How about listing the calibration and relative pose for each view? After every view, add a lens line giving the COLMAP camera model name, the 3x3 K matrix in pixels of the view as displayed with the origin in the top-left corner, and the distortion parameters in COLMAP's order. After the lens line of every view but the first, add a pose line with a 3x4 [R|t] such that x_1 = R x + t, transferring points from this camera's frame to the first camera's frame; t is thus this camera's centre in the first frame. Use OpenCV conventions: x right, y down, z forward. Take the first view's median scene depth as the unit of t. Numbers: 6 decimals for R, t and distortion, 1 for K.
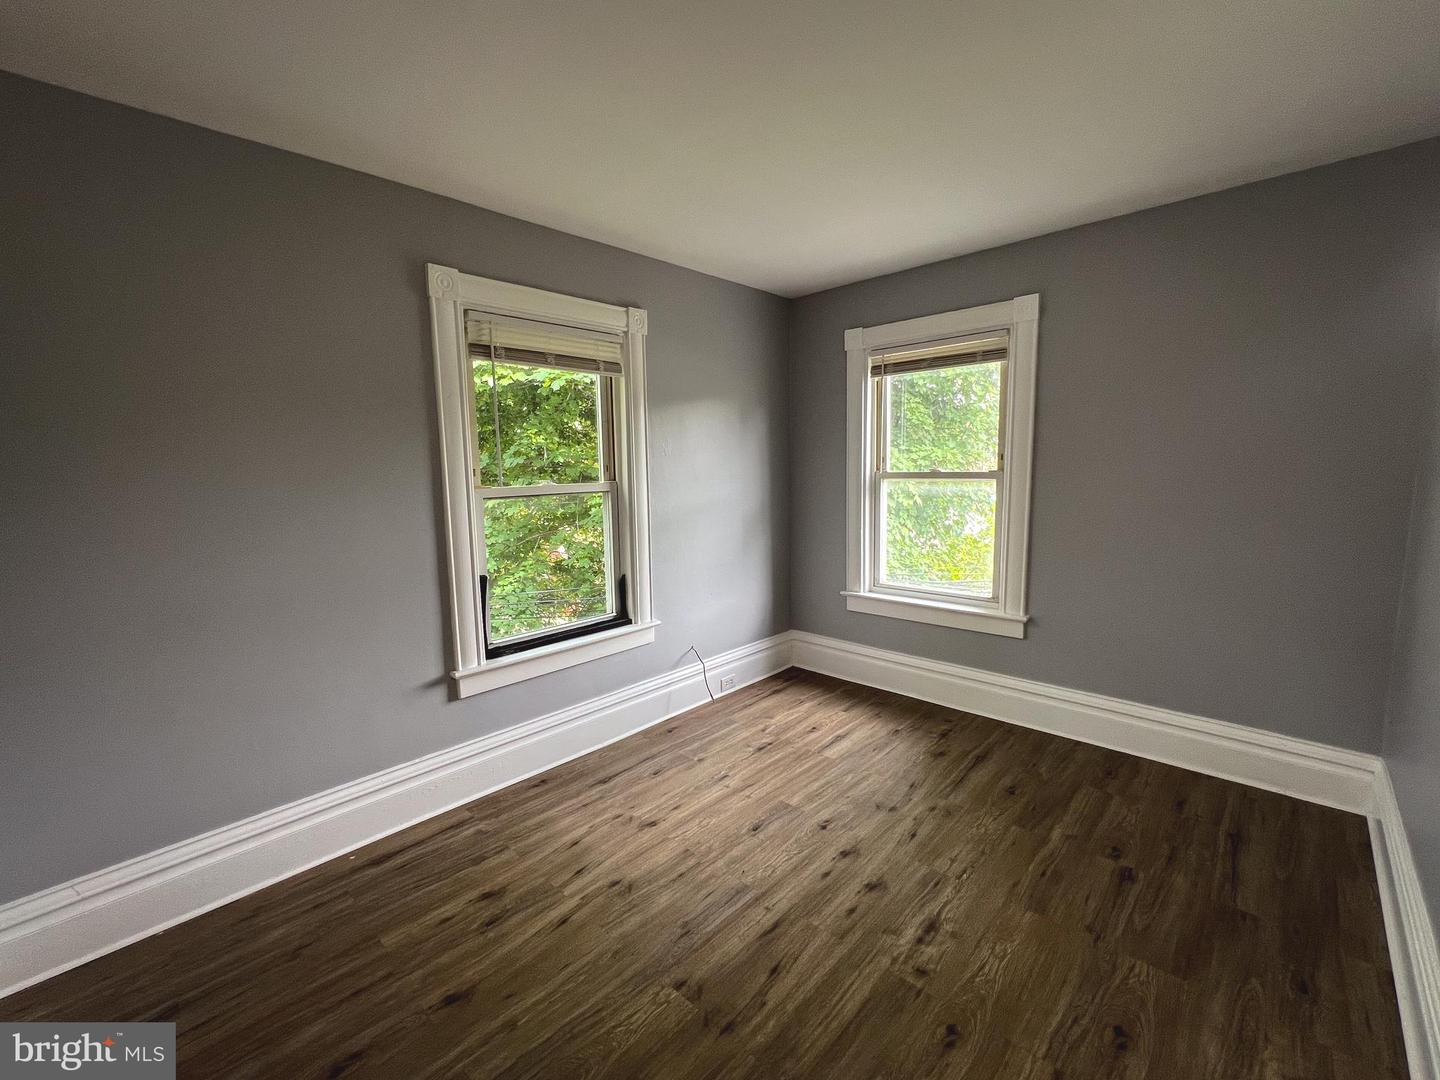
lens RADIAL K [[602.8, 0, 720.0], [0, 602.8, 540.0], [0, 0, 1]] dist [-0.000488, -0.000018]
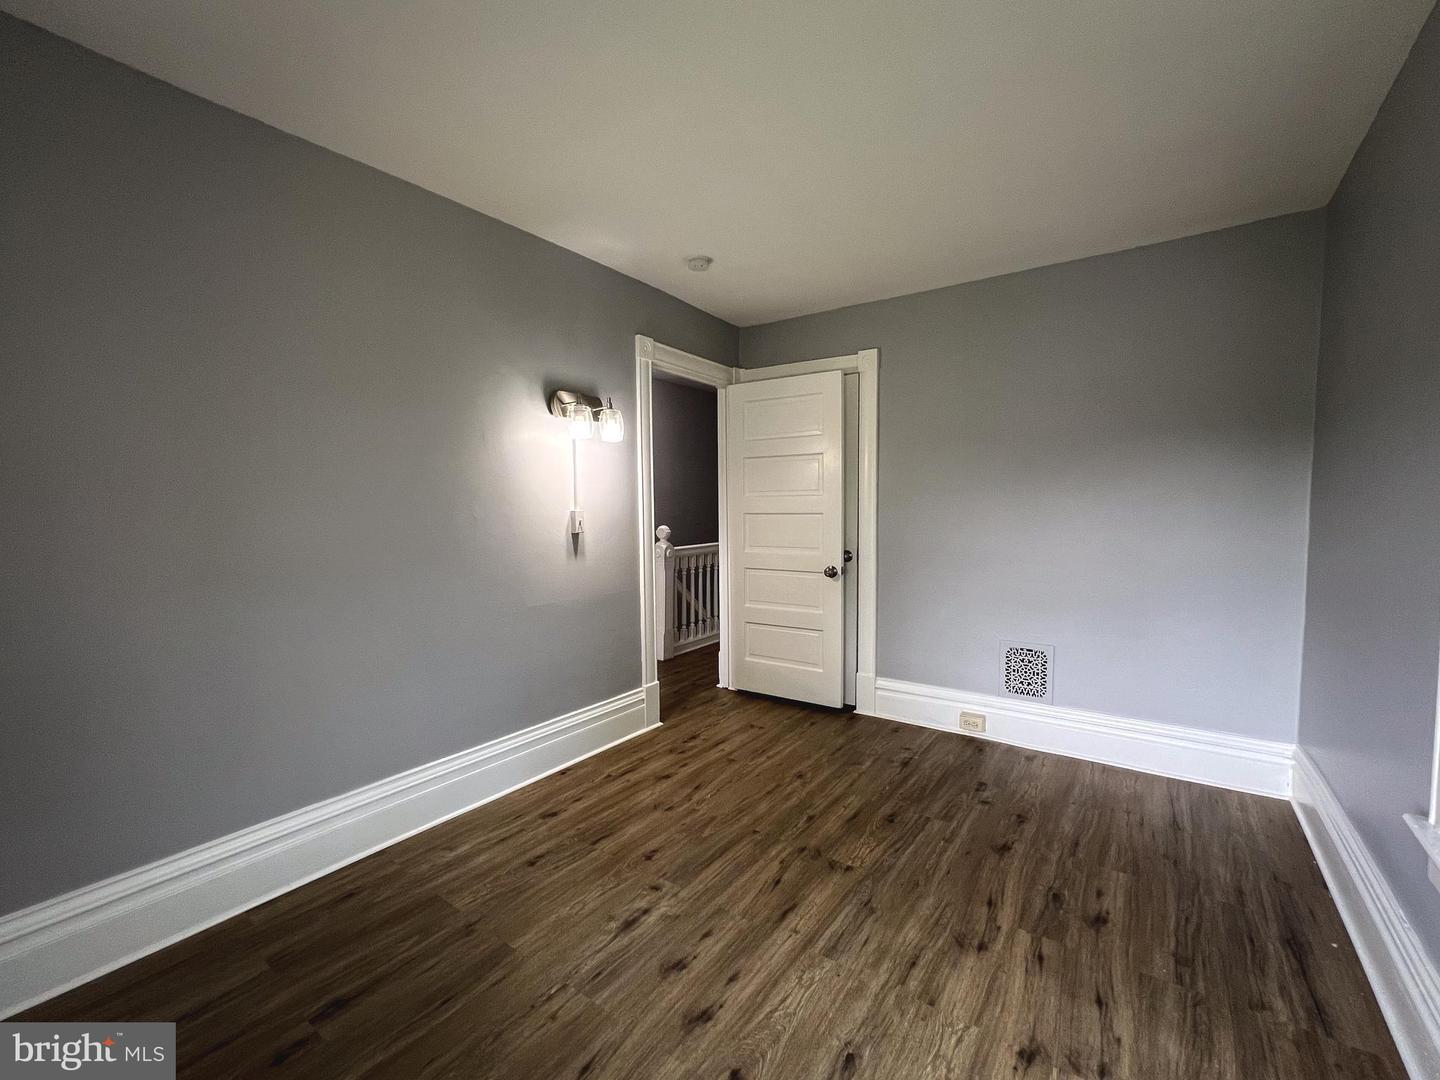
lens RADIAL K [[602.8, 0, 720.0], [0, 602.8, 540.0], [0, 0, 1]] dist [-0.000488, -0.000018]
pose [[-0.990721, 0.030466, -0.132451, 0.296547], [0.004841, 0.981843, 0.189632, -0.155152], [0.135823, 0.187231, -0.972881, 1.757694]]
